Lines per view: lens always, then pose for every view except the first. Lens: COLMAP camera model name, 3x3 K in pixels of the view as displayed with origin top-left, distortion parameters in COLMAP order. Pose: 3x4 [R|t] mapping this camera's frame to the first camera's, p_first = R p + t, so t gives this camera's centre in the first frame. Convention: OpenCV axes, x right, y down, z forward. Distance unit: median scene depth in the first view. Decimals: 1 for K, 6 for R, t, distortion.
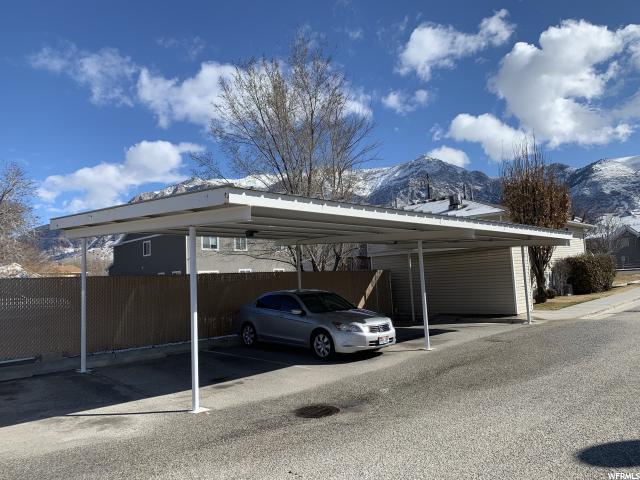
lens RADIAL K [[483.9, 0, 318.6], [0, 483.9, 227.6], [0, 0, 1]] dist [-0.001186, -0.000883]
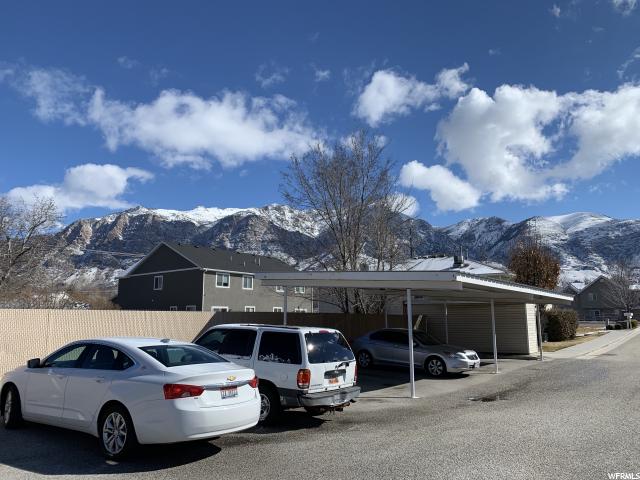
lens RADIAL K [[497.6, 0, 319.7], [0, 497.6, 264.5], [0, 0, 1]] dist [-0.004973, -0.004733]
pose [[0.990667, 0.058378, 0.123170, -0.332889], [-0.058095, 0.998294, -0.005889, -0.025301], [-0.123304, -0.001322, 0.992368, -0.284472]]
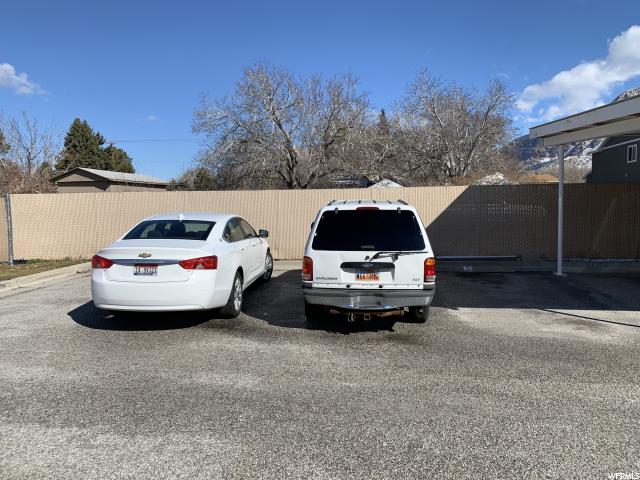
lens RADIAL K [[483.8, 0, 320.0], [0, 483.8, 240.0], [0, 0, 1]] dist [0.005005, 0.001794]
pose [[0.616532, 0.089436, -0.782234, 0.003420], [0.077216, 0.981869, 0.173121, 0.000851], [0.783535, -0.167135, 0.598447, -0.009928]]
